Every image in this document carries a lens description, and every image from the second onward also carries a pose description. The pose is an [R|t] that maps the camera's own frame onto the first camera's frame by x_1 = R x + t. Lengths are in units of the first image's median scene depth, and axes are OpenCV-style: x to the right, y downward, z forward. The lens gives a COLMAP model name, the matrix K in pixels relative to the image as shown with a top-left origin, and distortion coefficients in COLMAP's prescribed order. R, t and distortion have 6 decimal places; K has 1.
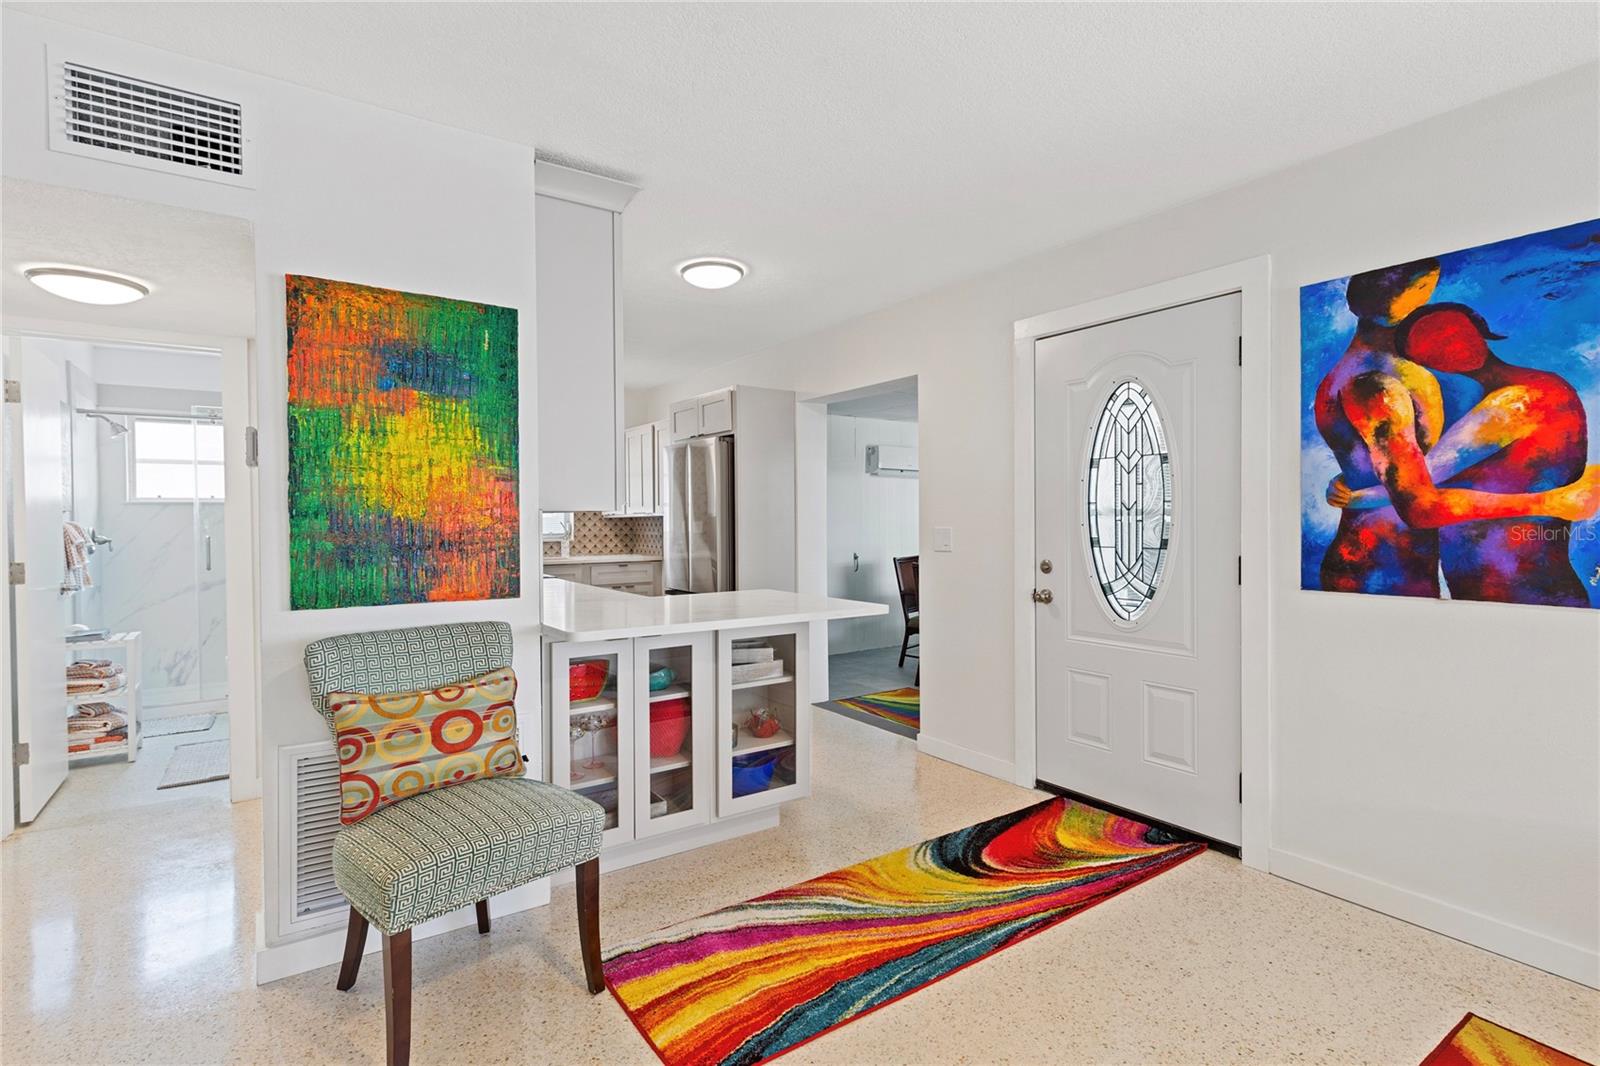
lens RADIAL K [[751.0, 0, 782.8], [0, 751.0, 524.6], [0, 0, 1]] dist [0.002957, -0.000250]
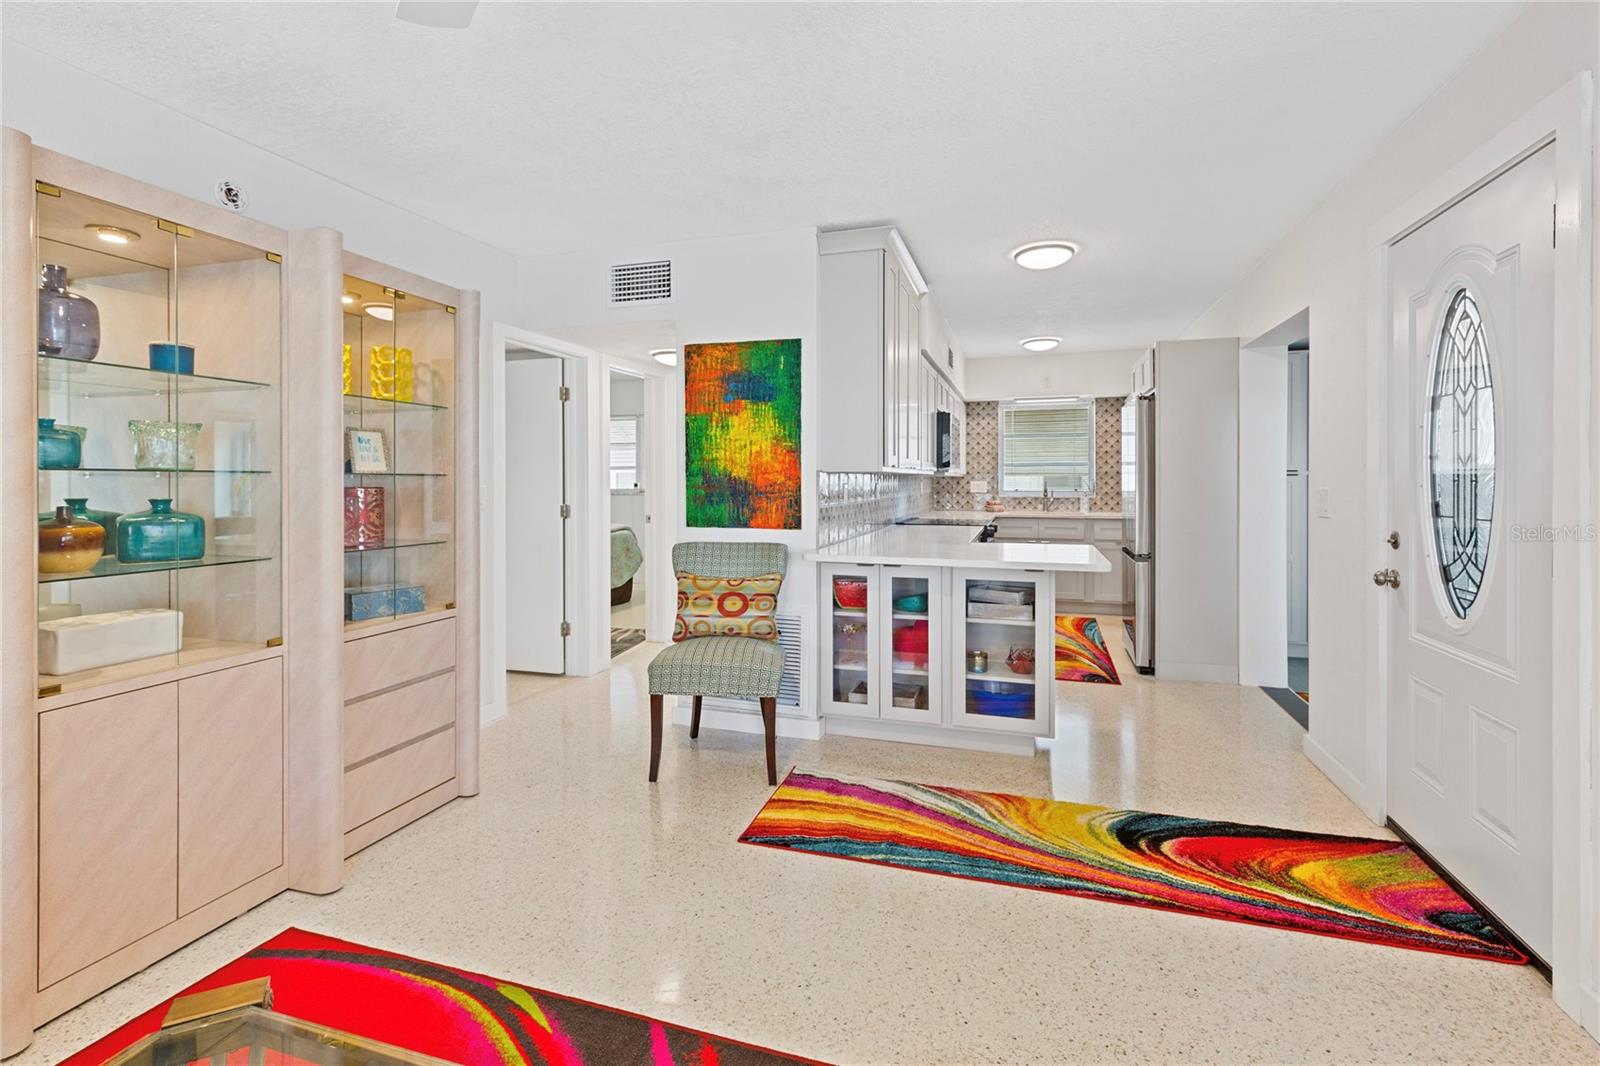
lens RADIAL K [[714.0, 0, 801.8], [0, 714.0, 479.2], [0, 0, 1]] dist [0.000705, -0.000388]
pose [[0.632211, 0.002713, -0.774792, 0.756581], [-0.007175, 0.999971, -0.002354, -0.000610], [0.774763, 0.007047, 0.632212, 0.096838]]
